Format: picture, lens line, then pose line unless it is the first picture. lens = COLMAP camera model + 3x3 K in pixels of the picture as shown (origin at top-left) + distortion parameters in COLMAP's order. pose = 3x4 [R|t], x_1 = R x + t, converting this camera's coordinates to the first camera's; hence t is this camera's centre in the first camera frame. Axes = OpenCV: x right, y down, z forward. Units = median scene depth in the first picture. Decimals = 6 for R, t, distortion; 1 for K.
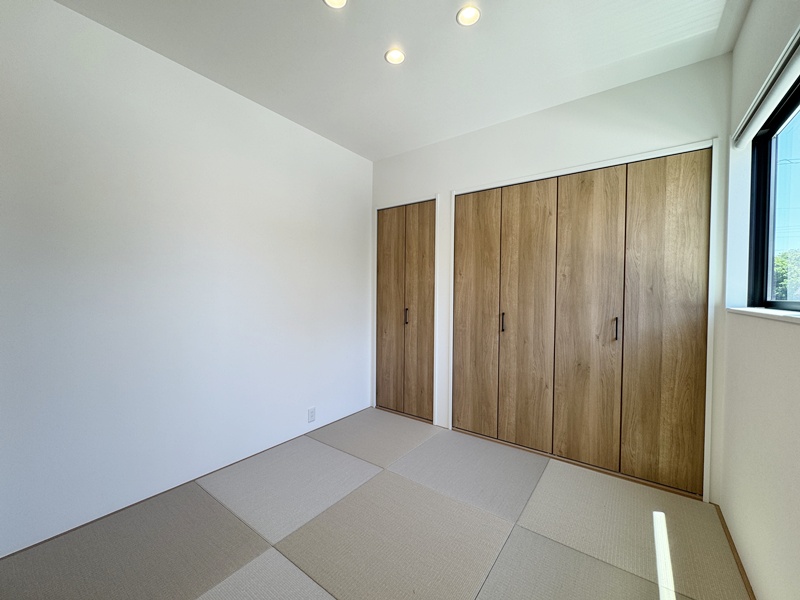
lens RADIAL K [[321.5, 0, 400.0], [0, 321.5, 300.0], [0, 0, 1]] dist [-0.003948, -0.000217]
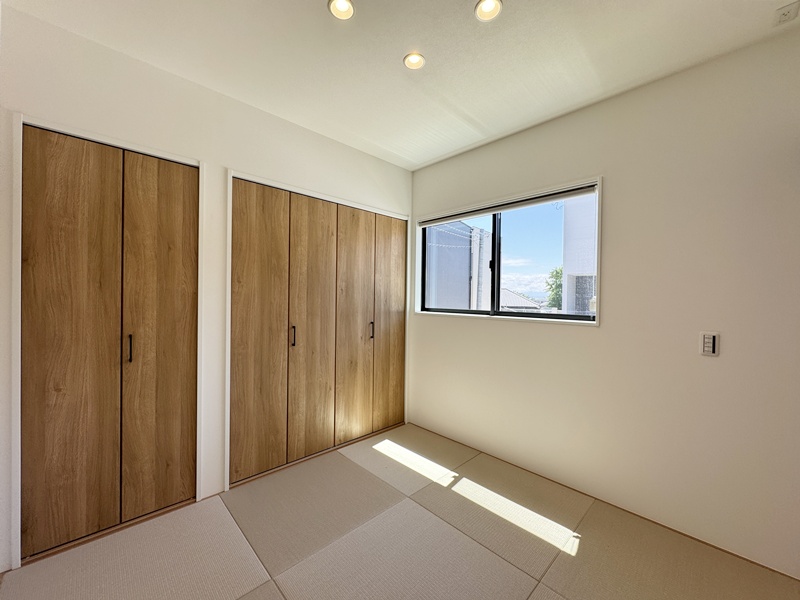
lens RADIAL K [[321.5, 0, 400.0], [0, 321.5, 300.0], [0, 0, 1]] dist [-0.003948, -0.000217]
pose [[0.163620, -0.014678, 0.986414, -0.572997], [0.004706, 0.999890, 0.014098, -0.050823], [-0.986512, 0.002336, 0.163671, 0.554383]]
